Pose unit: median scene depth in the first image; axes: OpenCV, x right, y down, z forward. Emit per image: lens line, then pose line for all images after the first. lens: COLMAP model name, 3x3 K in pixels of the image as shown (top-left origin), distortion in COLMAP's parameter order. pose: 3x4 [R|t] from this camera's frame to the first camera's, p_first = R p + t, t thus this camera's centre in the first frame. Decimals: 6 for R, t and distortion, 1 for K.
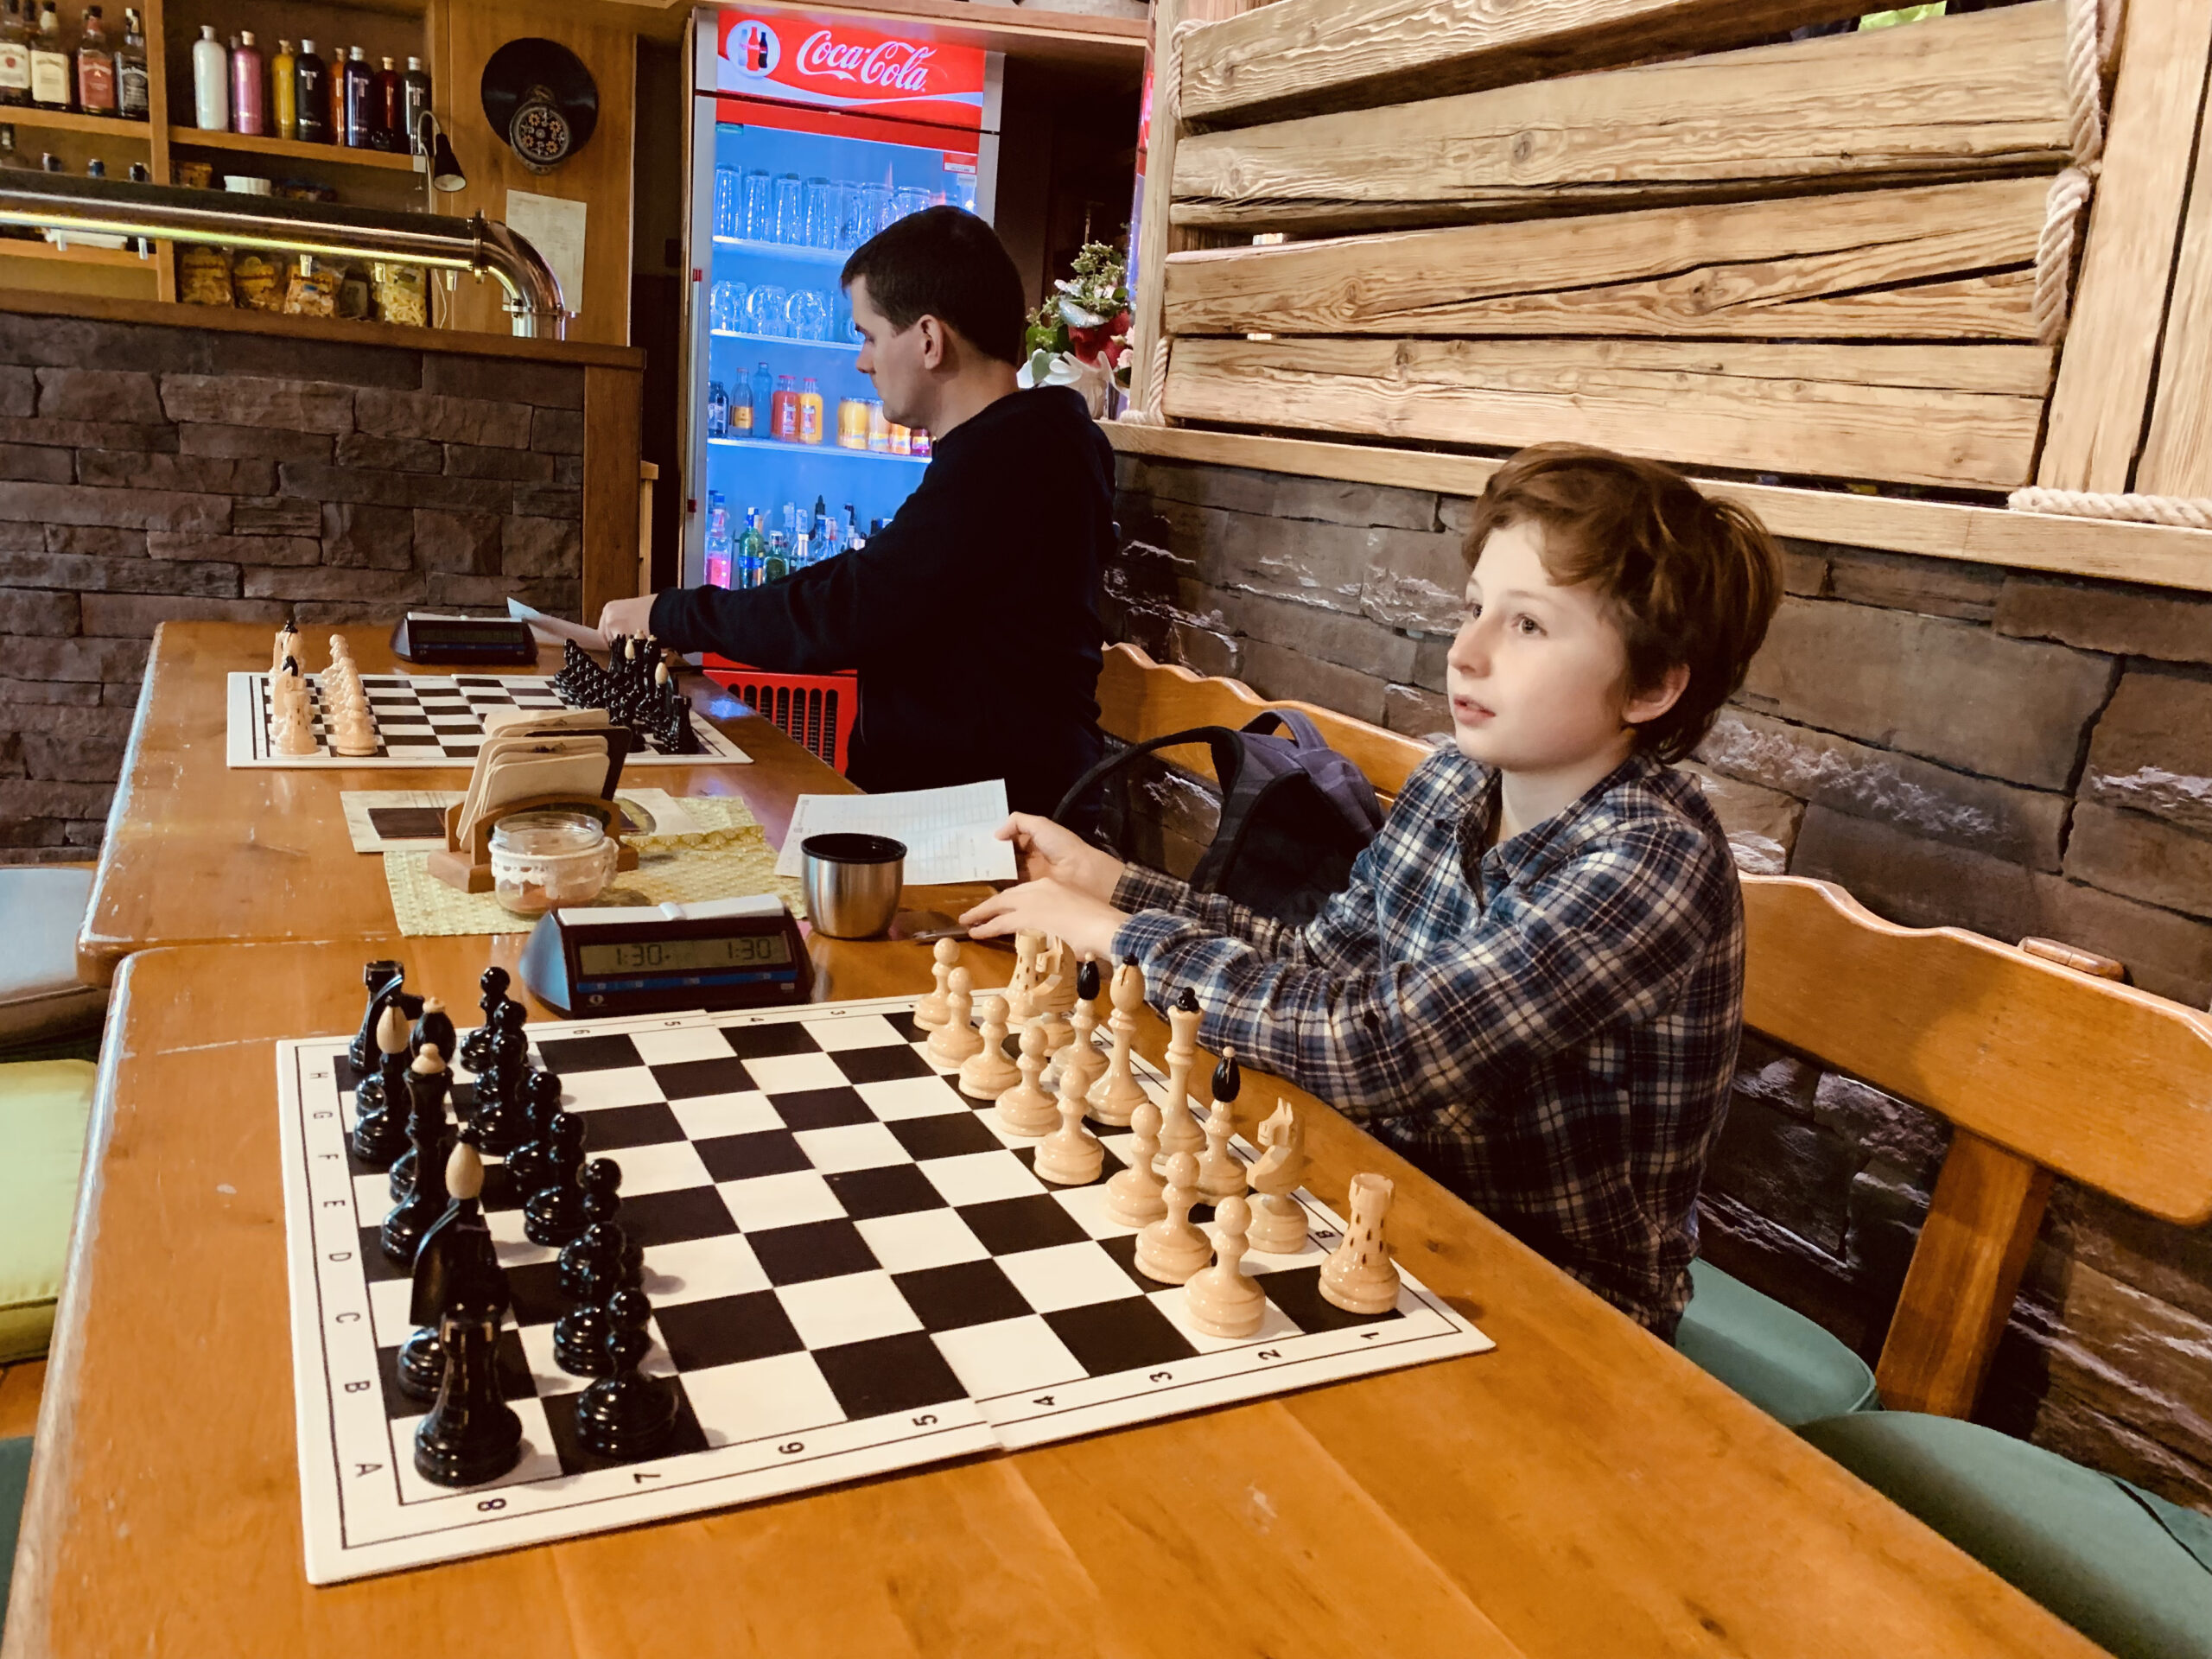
lens RADIAL K [[1755.9, 0, 1092.8], [0, 1755.9, 824.8], [0, 0, 1]] dist [0.027898, -0.017147]
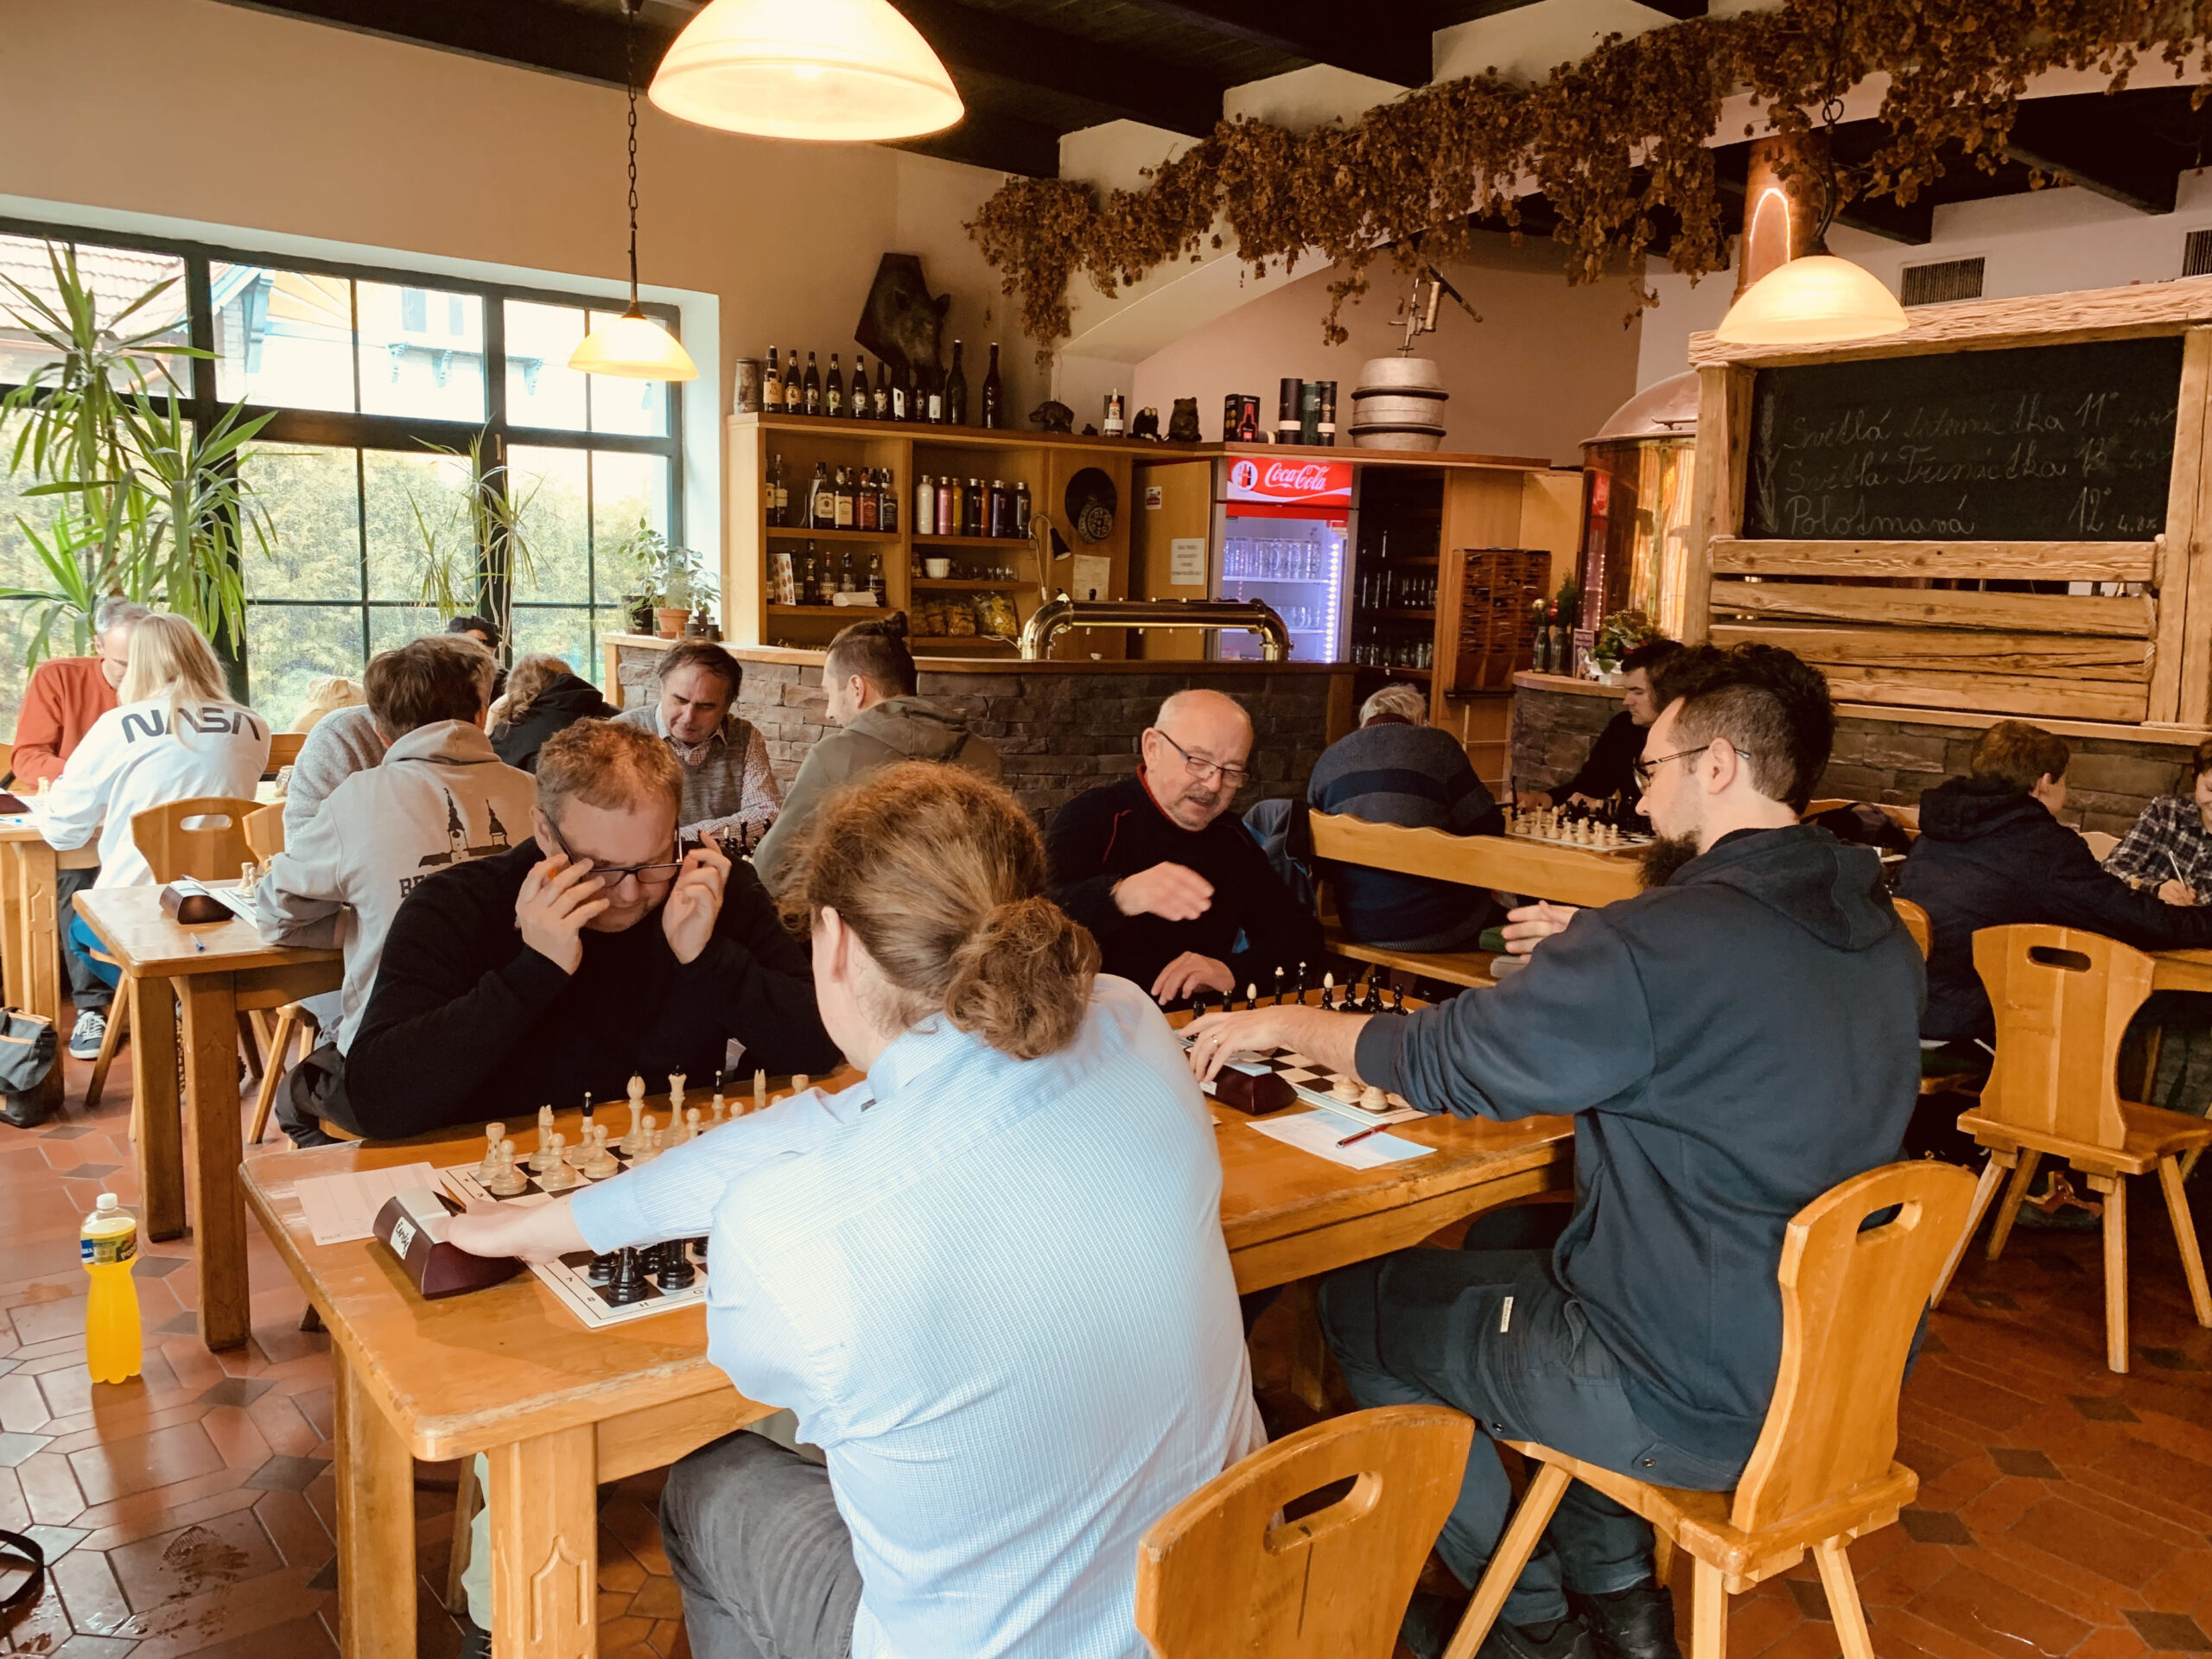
lens RADIAL K [[1755.9, 0, 1117.4], [0, 1755.9, 837.3], [0, 0, 1]] dist [0.027898, -0.017147]
pose [[0.972988, -0.087245, 0.213733, -1.305359], [0.103794, 0.992309, -0.067451, 0.045604], [-0.206205, 0.087814, 0.974561, -1.185123]]
